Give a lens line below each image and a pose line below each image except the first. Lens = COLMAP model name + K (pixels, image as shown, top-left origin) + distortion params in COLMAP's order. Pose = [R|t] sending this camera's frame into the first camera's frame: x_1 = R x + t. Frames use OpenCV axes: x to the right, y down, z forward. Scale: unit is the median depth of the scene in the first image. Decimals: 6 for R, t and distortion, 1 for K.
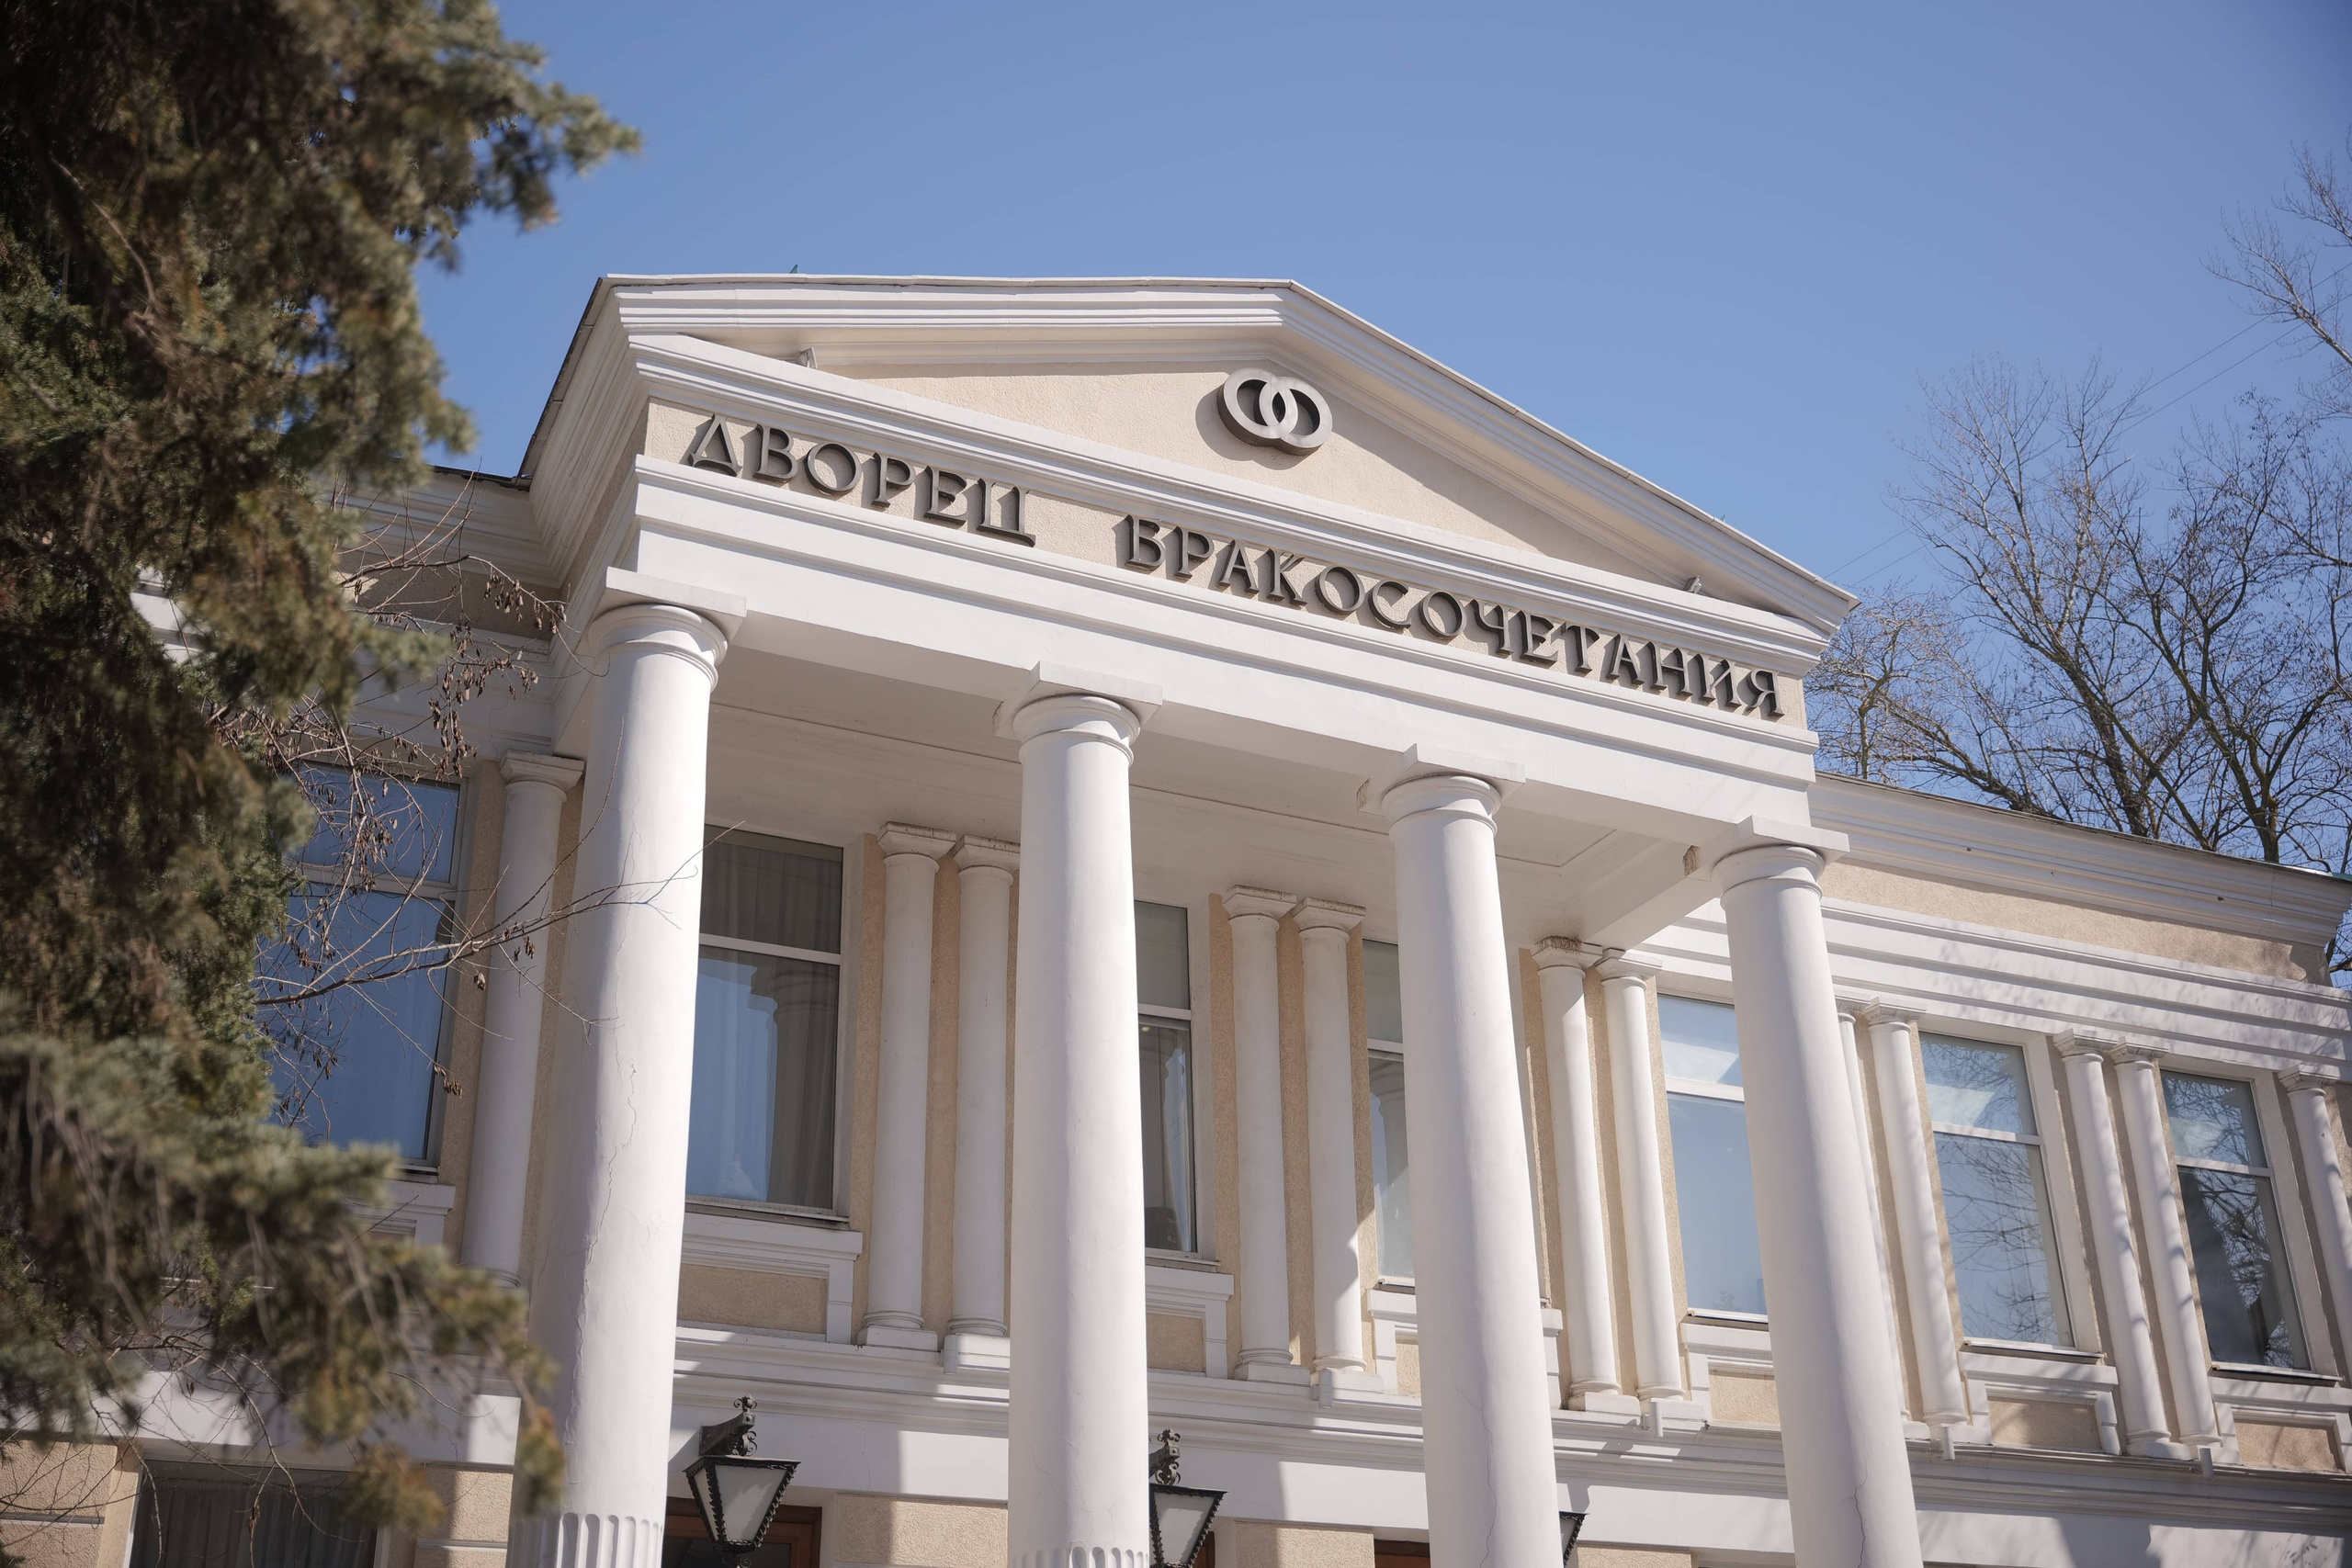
lens RADIAL K [[2602.8, 0, 1176.0], [0, 2602.8, 784.0], [0, 0, 1]] dist [-0.001137, -0.030235]
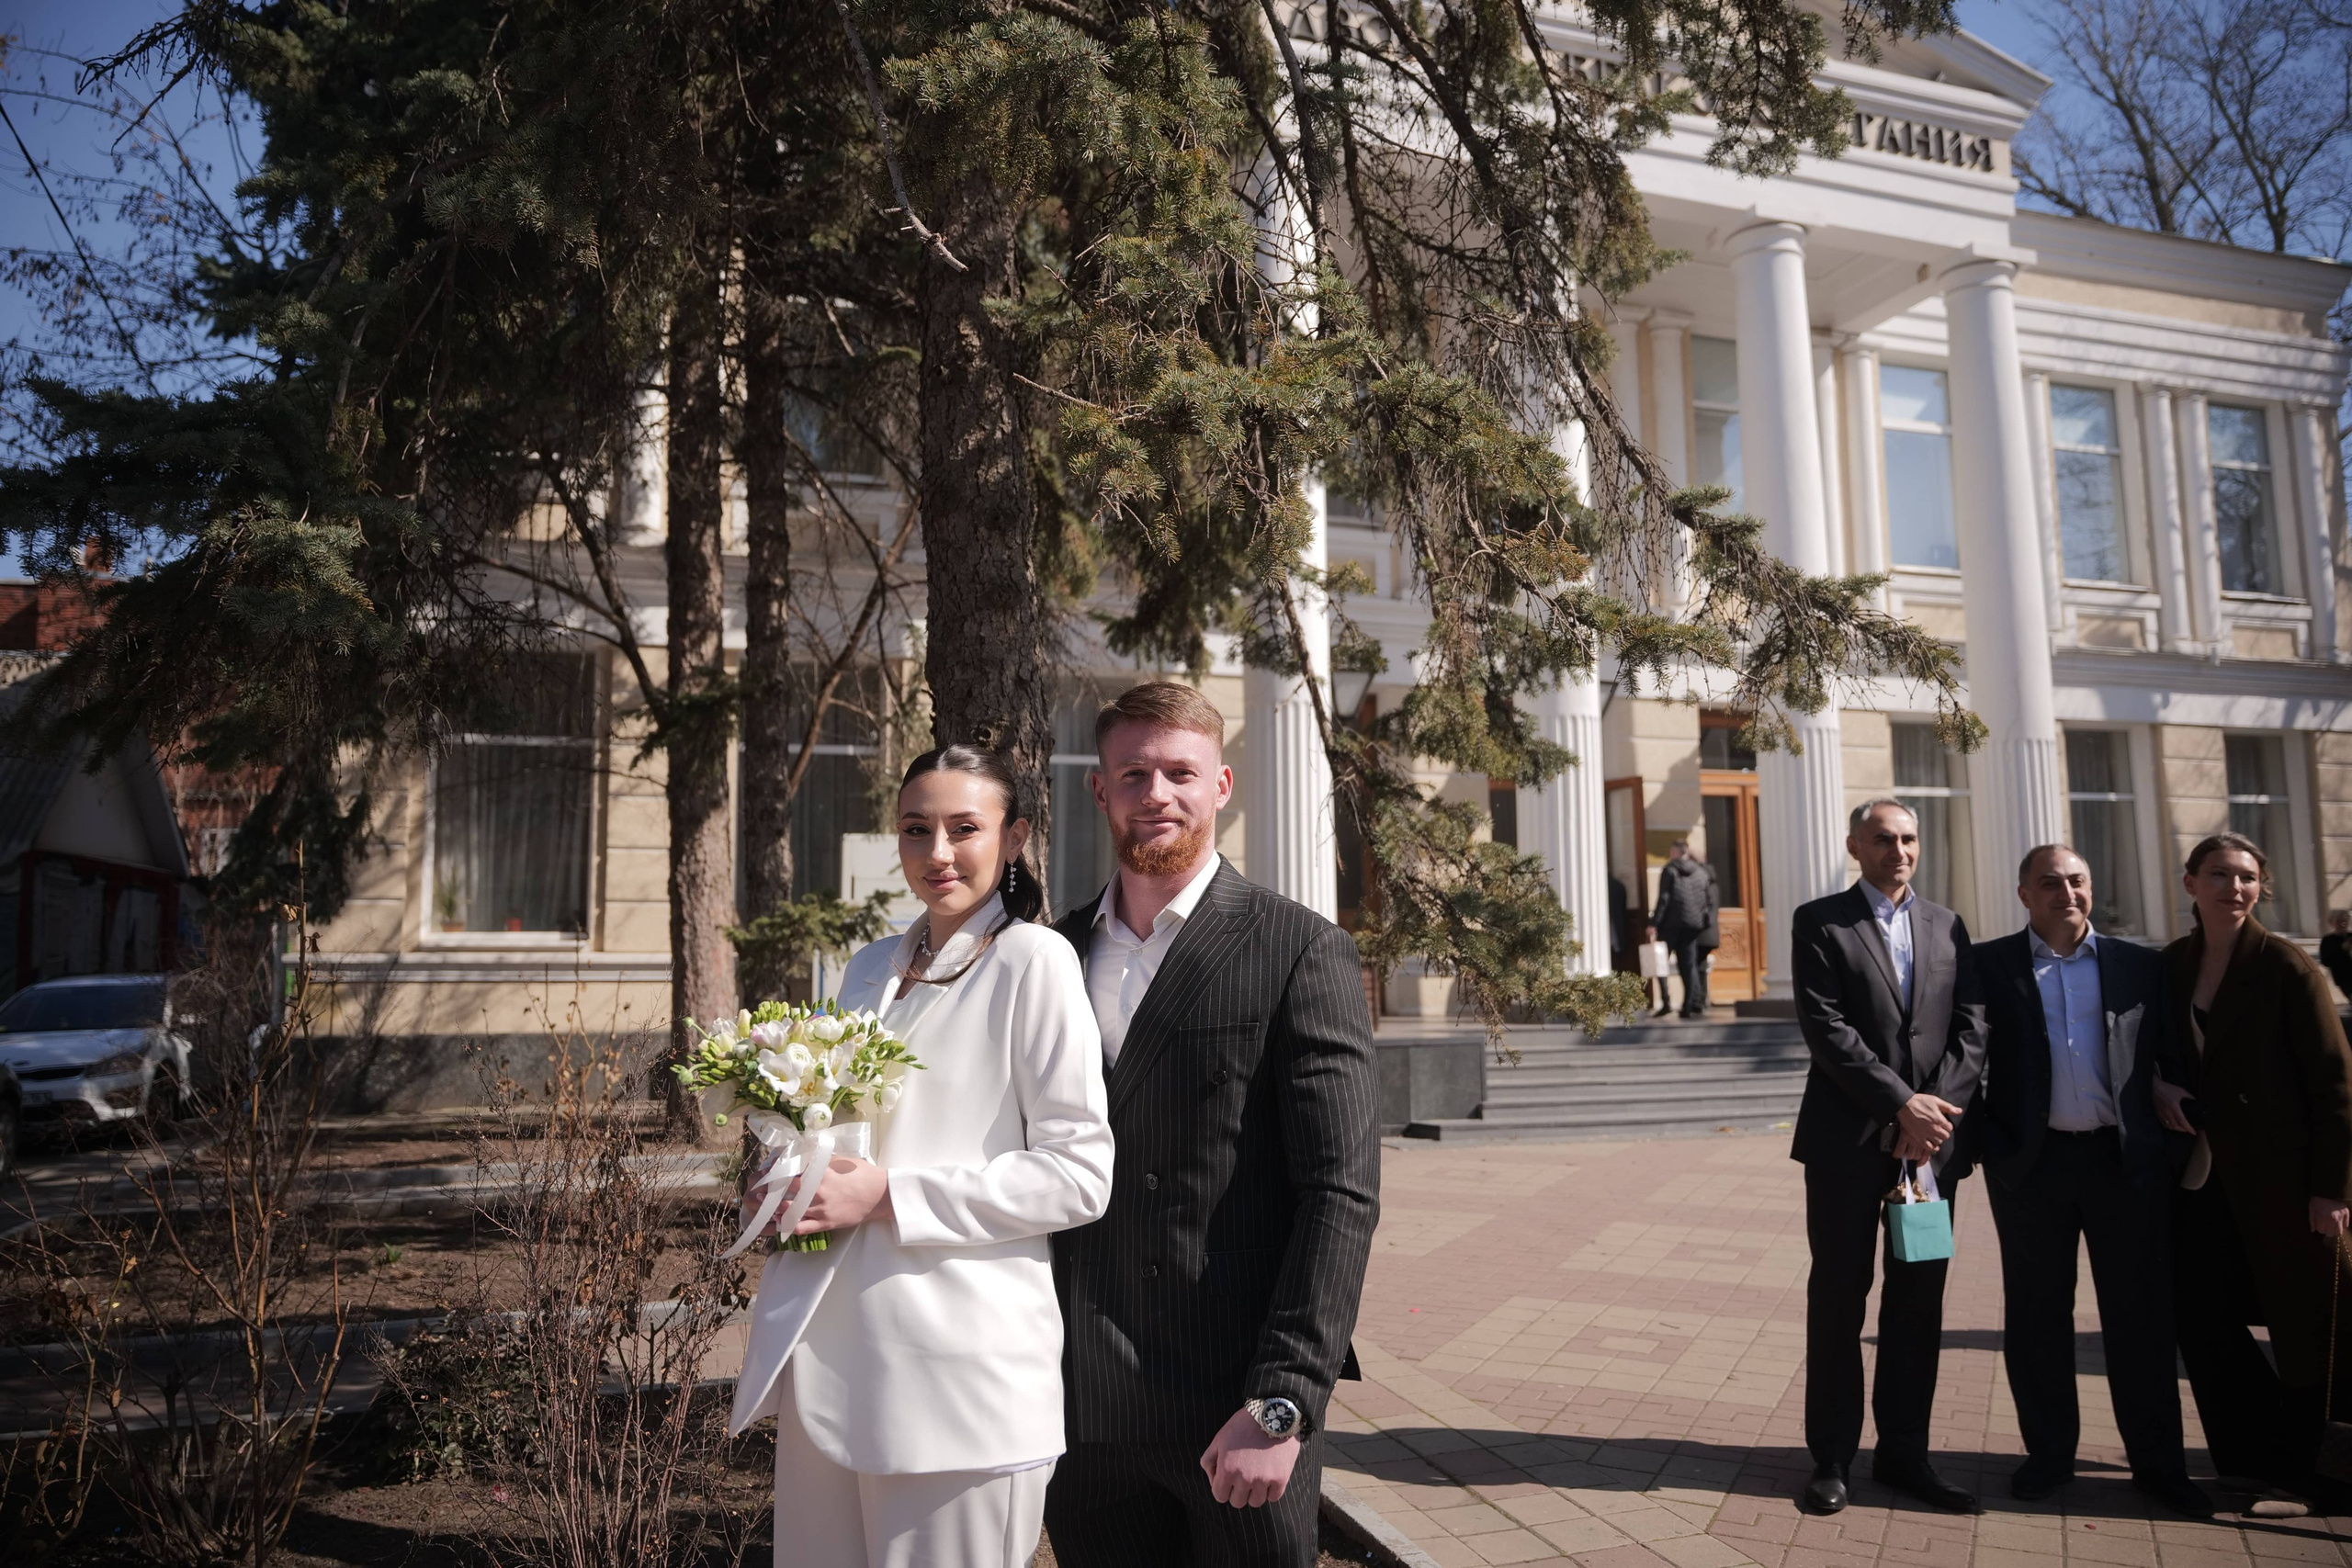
lens RADIAL K [[1635.4, 0, 1176.0], [0, 1635.4, 784.0], [0, 0, 1]] dist [-0.025000, -0.005230]
pose [[0.989620, -0.003739, -0.143659, -0.092587], [0.050533, 0.944873, 0.323513, -0.016338], [0.134530, -0.327414, 0.935255, -0.035537]]
